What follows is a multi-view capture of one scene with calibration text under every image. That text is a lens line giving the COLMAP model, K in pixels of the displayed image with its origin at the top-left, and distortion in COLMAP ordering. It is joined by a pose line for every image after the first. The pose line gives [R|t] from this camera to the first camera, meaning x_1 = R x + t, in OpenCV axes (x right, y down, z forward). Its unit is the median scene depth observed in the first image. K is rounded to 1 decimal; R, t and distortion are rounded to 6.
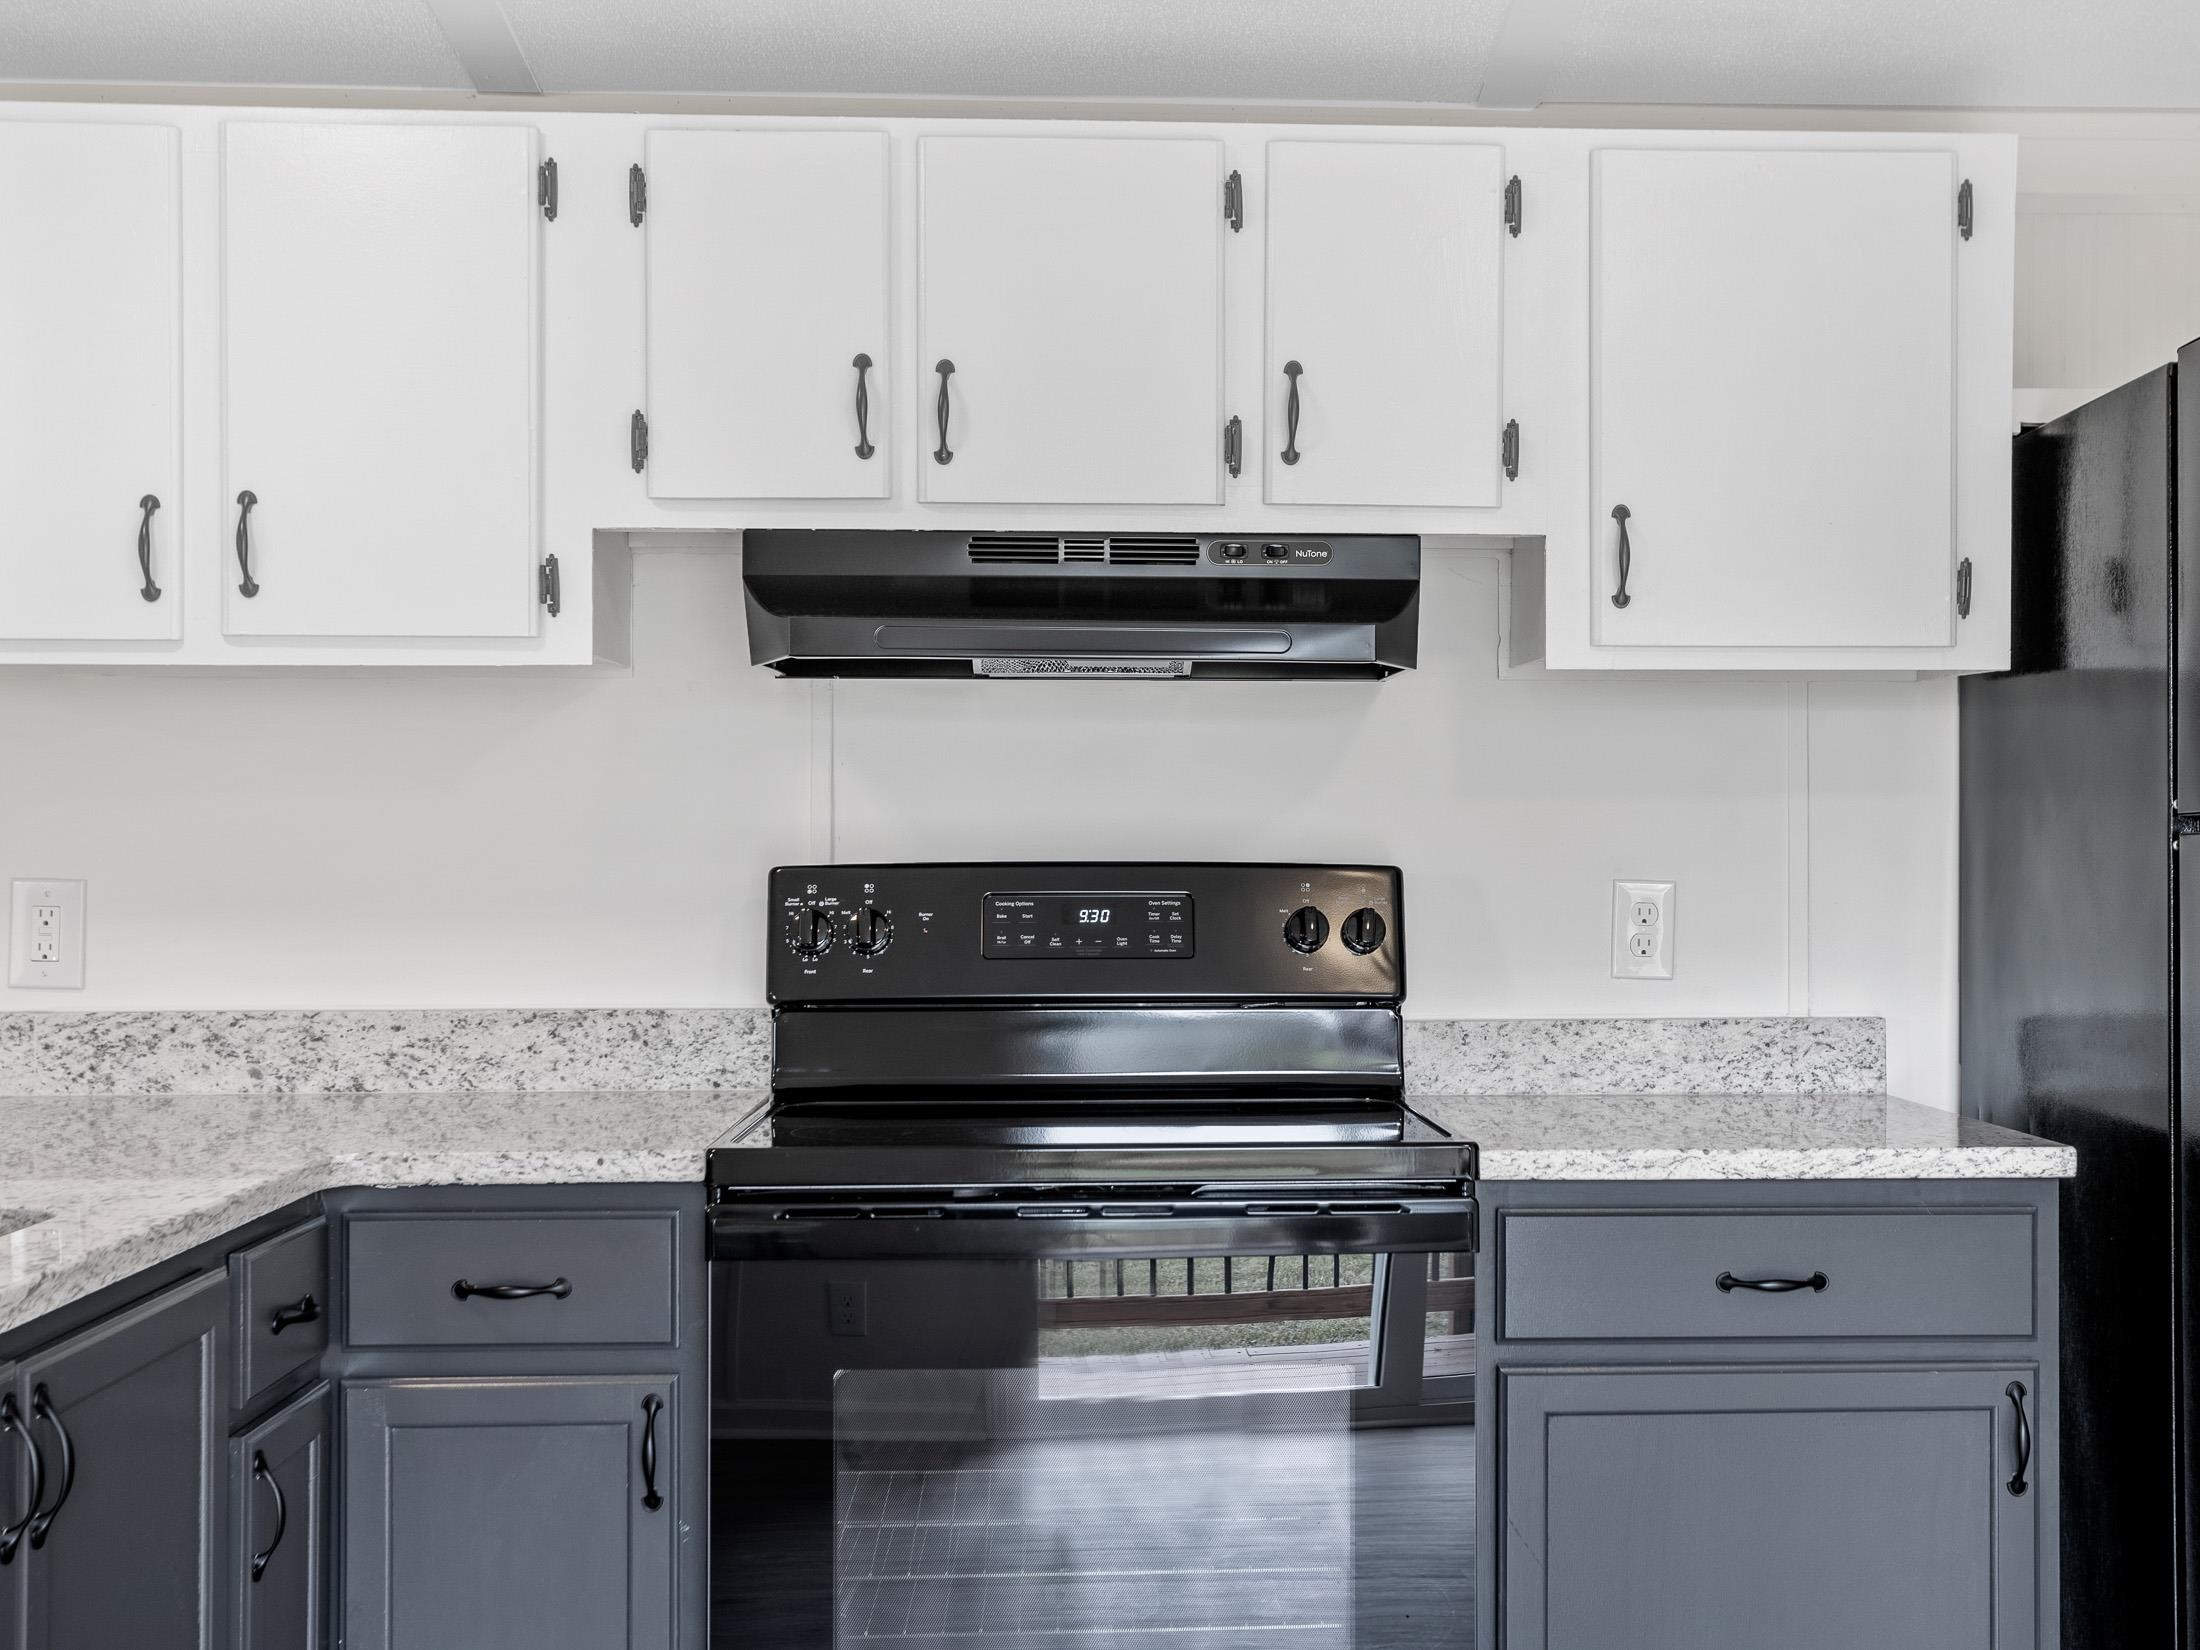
lens RADIAL K [[2585.9, 0, 1276.8], [0, 2585.9, 875.1], [0, 0, 1]] dist [-0.000233, 0.040830]
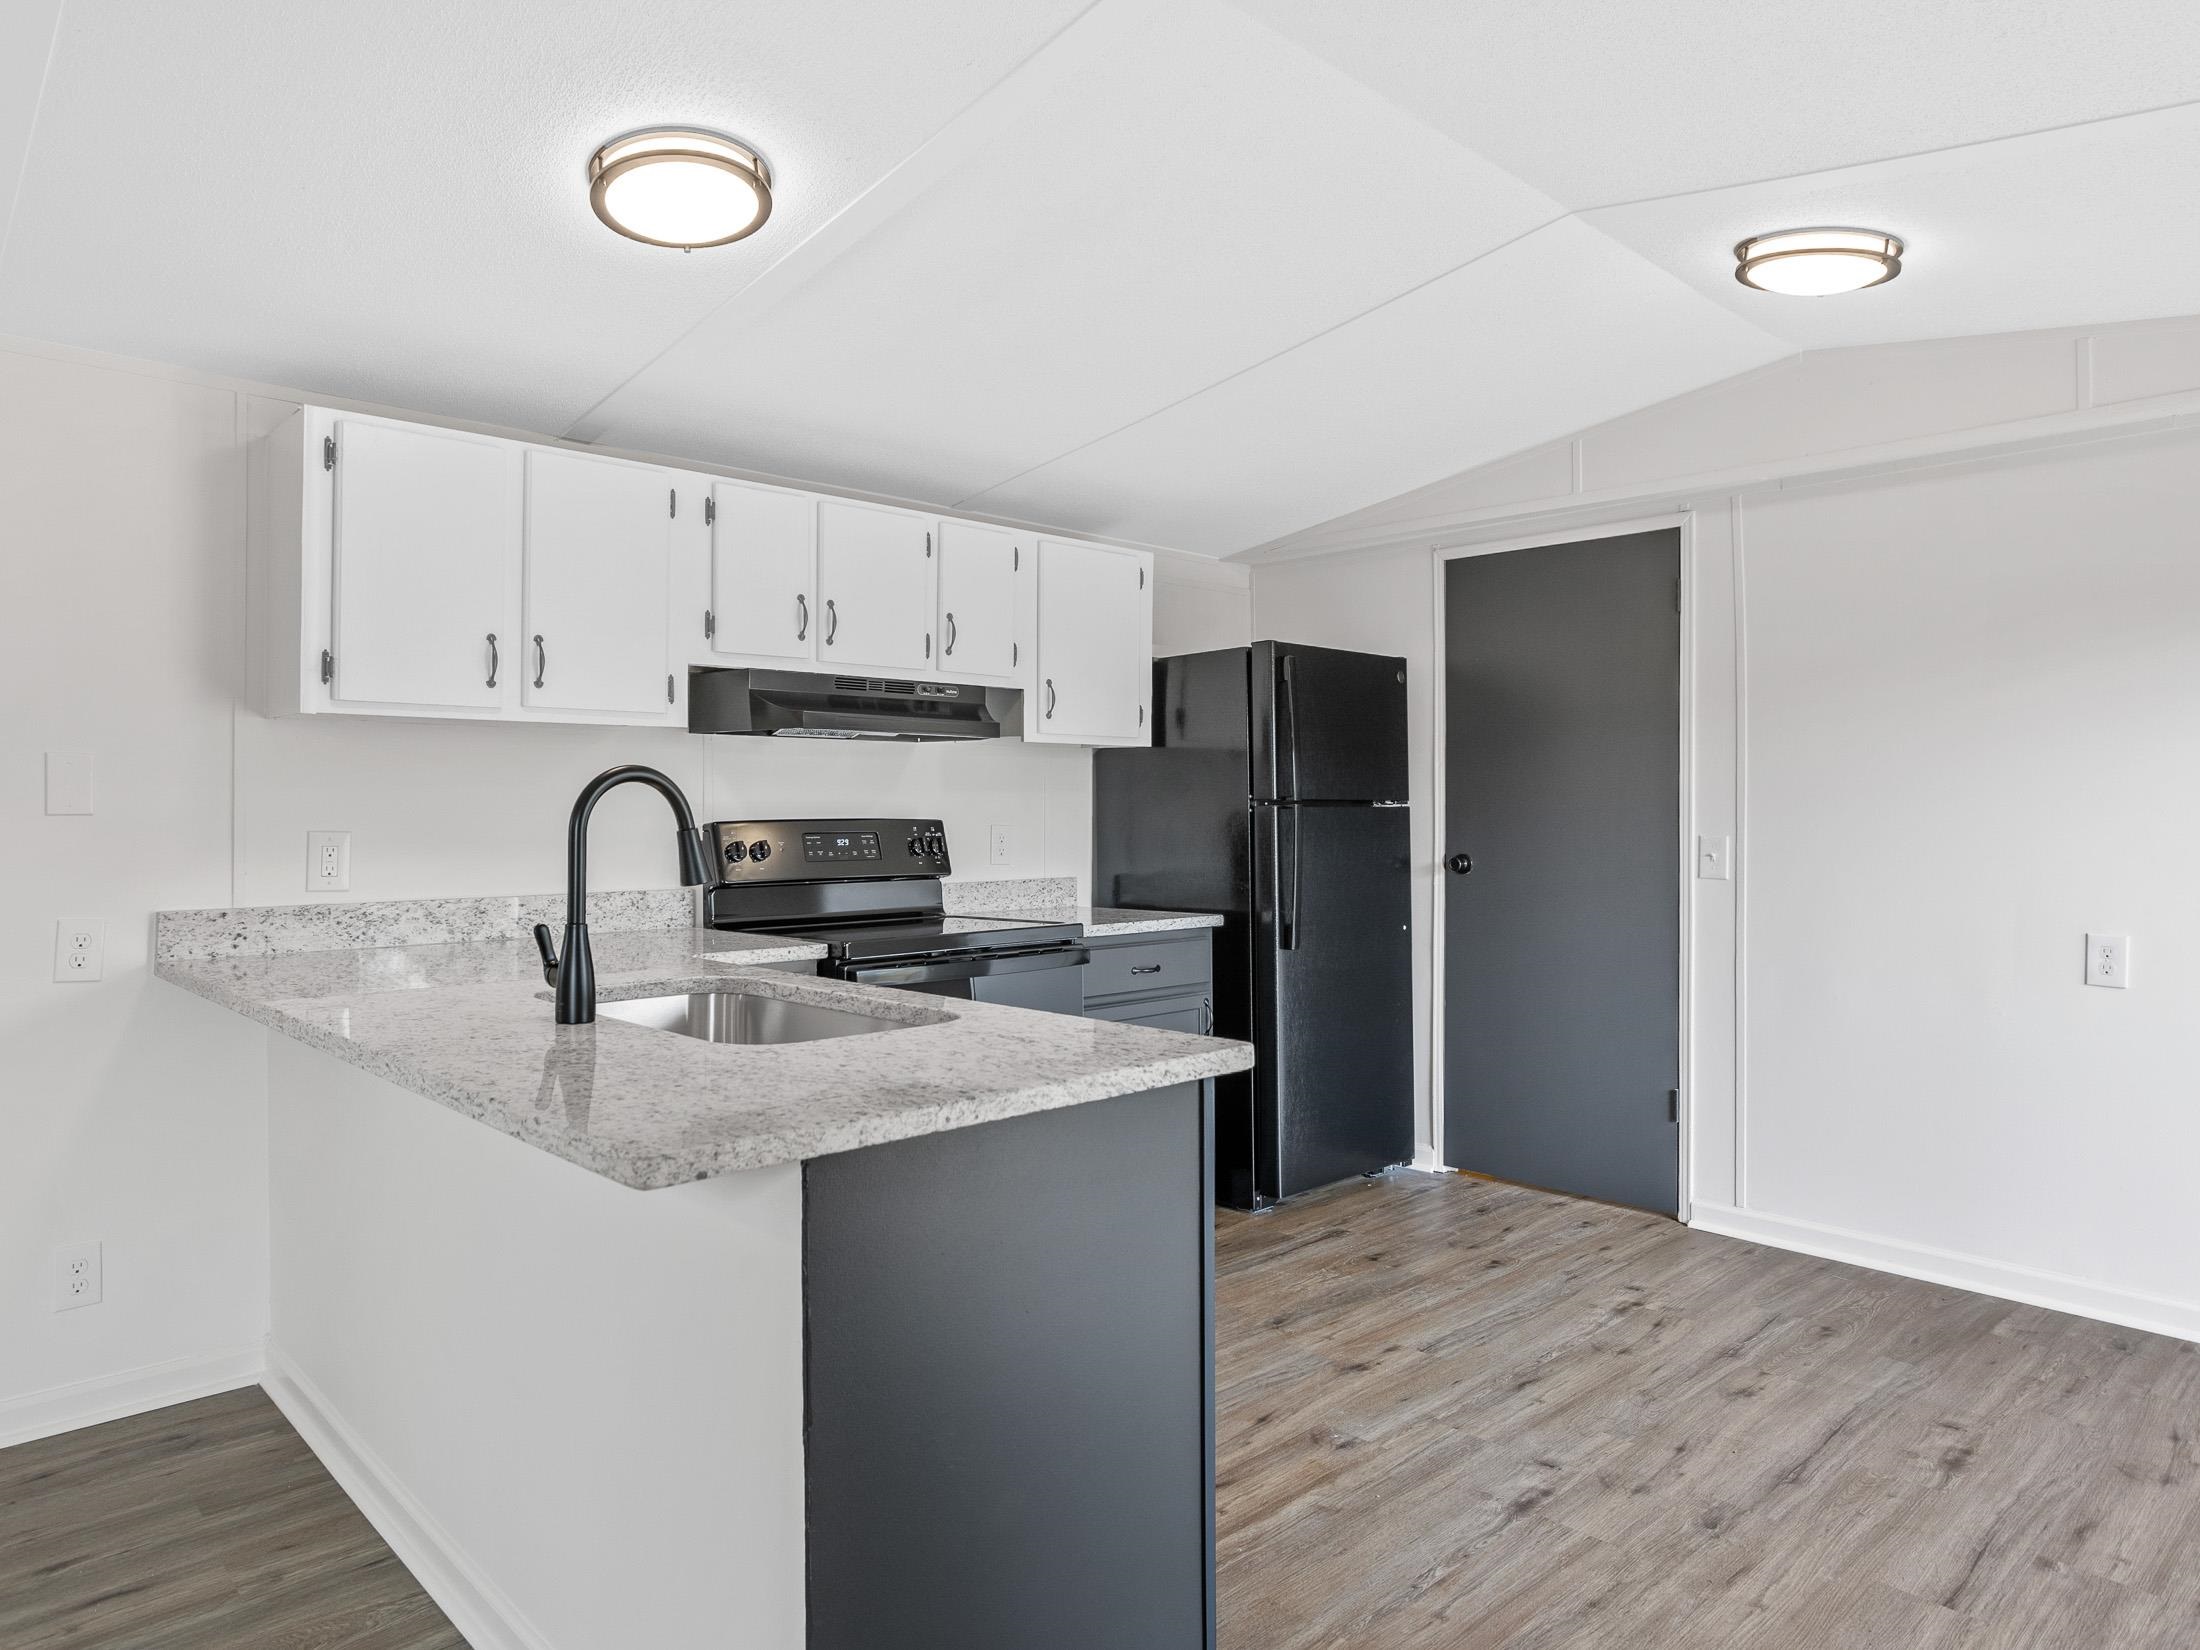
lens RADIAL K [[1322.6, 0, 1051.0], [0, 1322.6, 817.6], [0, 0, 1]] dist [-0.068033, 0.056075]
pose [[0.784717, -0.005083, 0.619833, -0.674411], [0.010707, 0.999928, -0.005355, 0.002319], [-0.619762, 0.010839, 0.784715, -0.035515]]
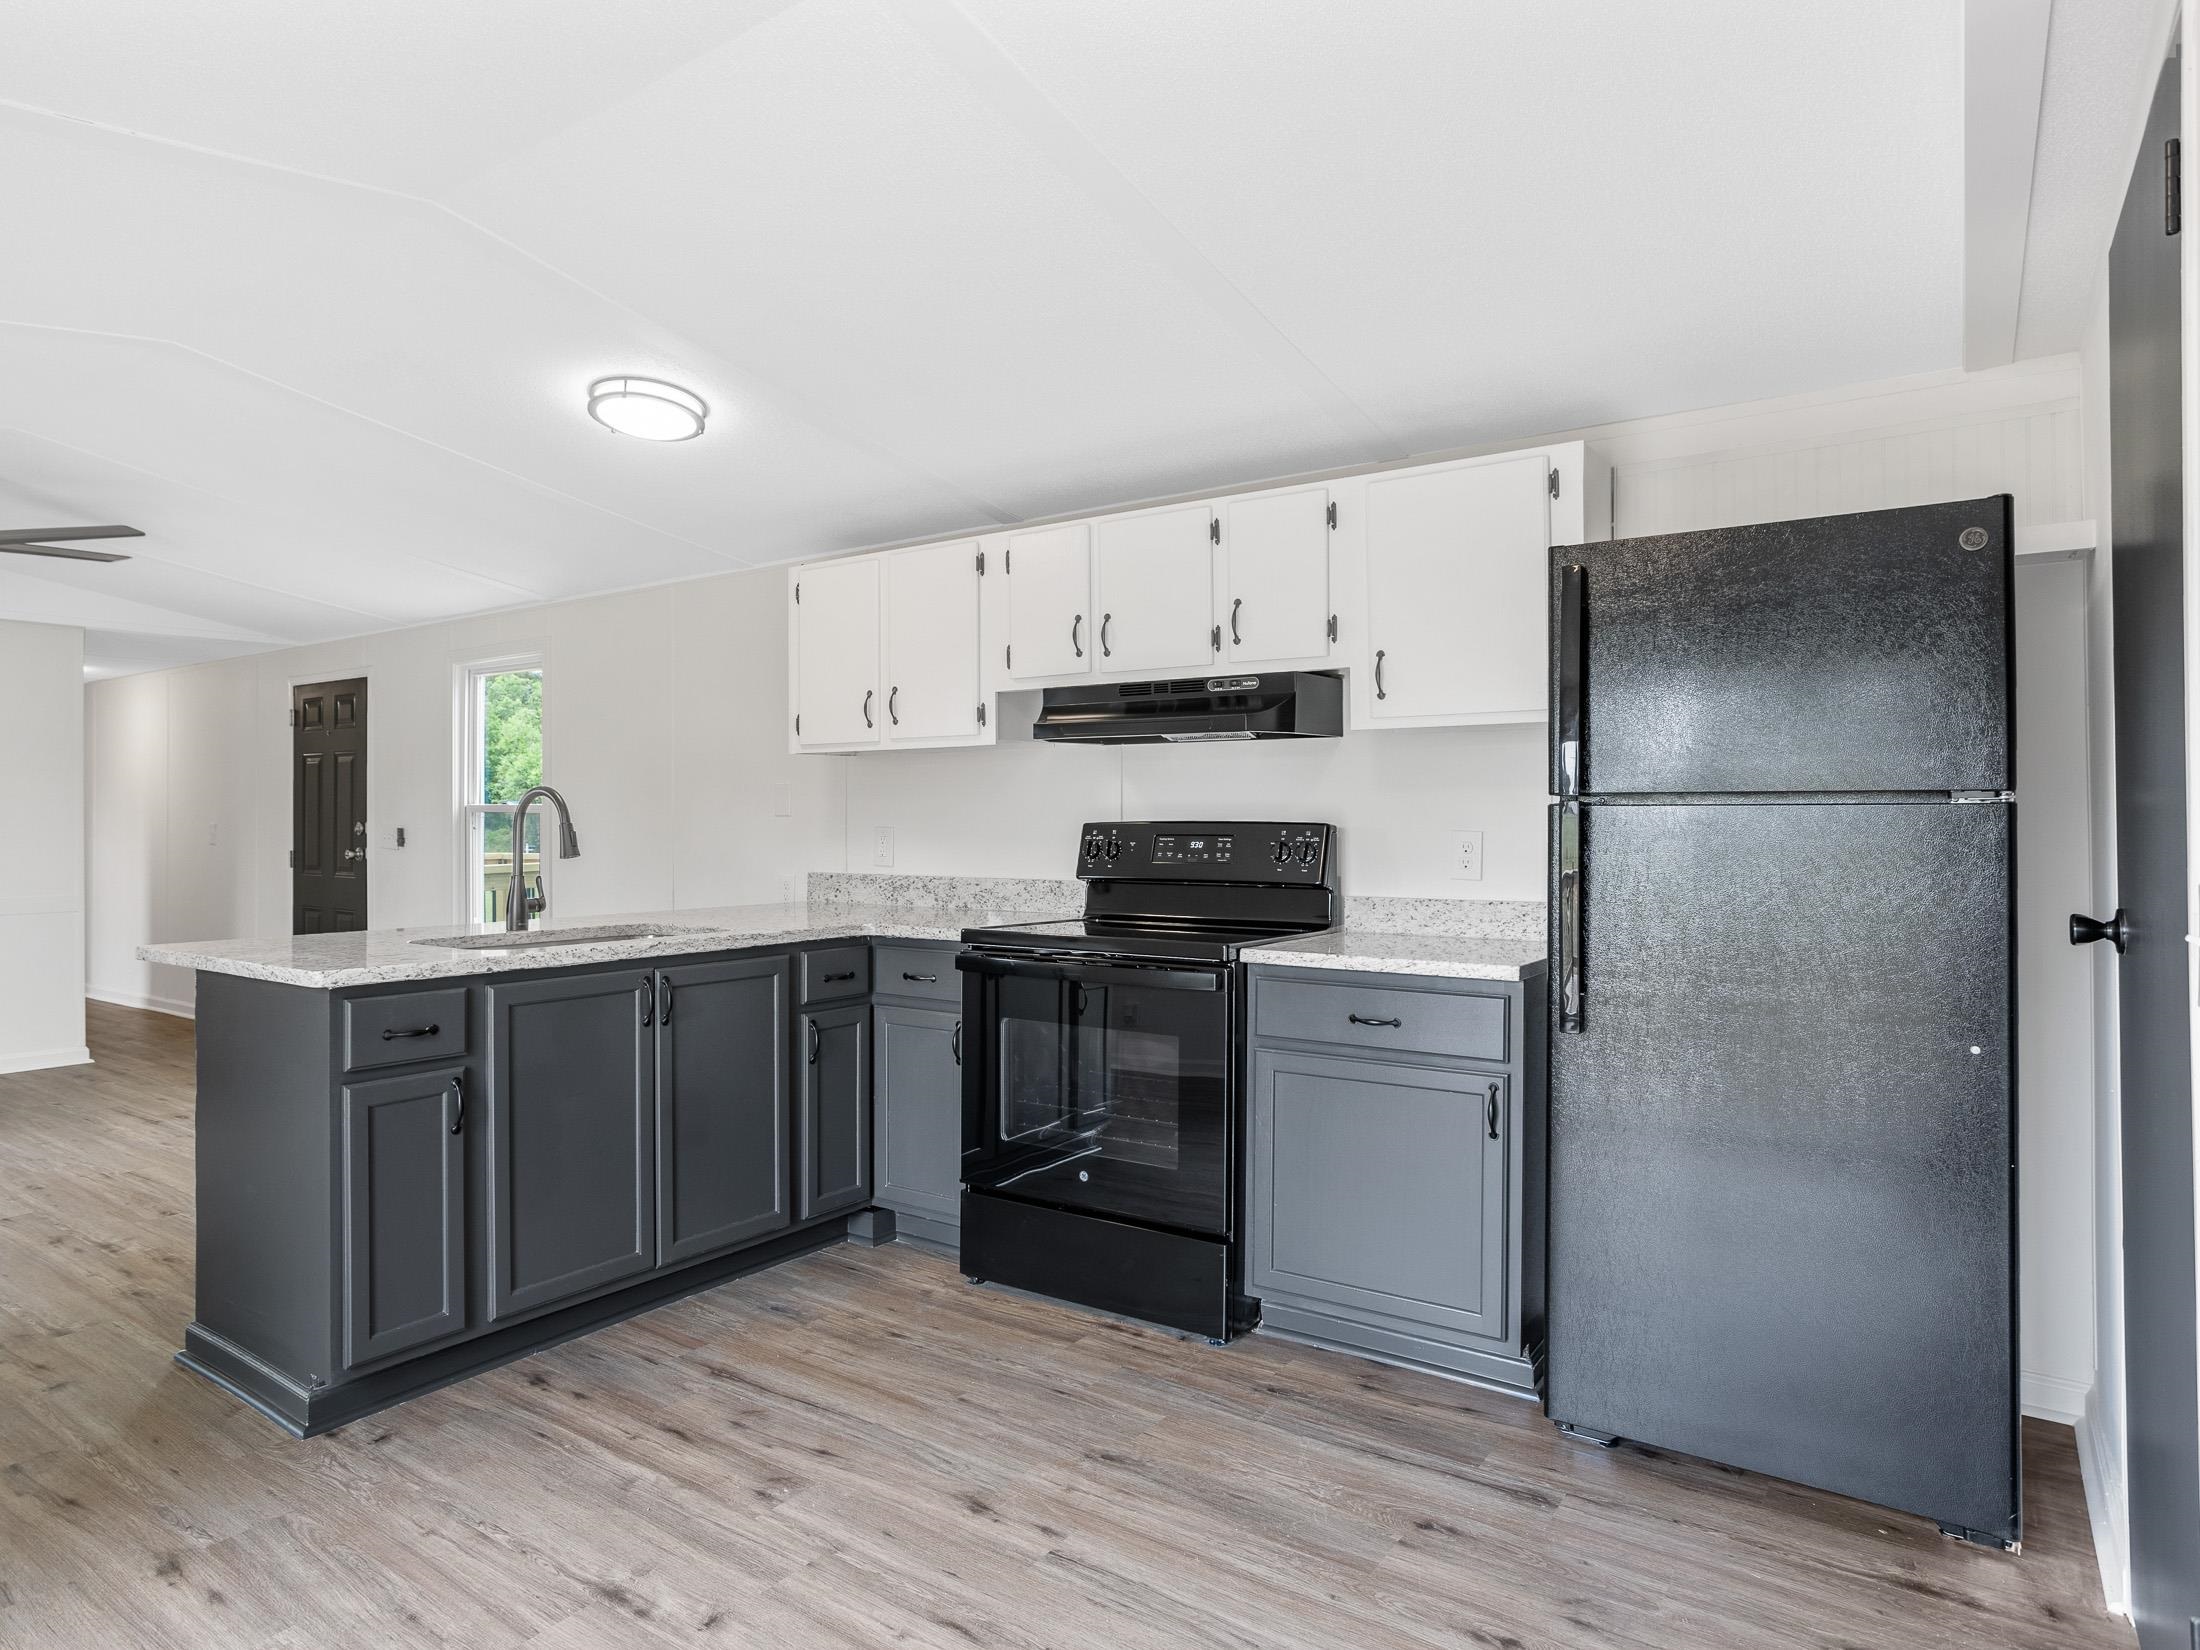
lens RADIAL K [[1322.6, 0, 1051.0], [0, 1322.6, 817.6], [0, 0, 1]] dist [-0.068033, 0.056075]
pose [[0.780035, -0.001004, -0.625736, 0.582564], [-0.006943, 0.999923, -0.010259, 0.004896], [0.625698, 0.012348, 0.779968, 0.003434]]
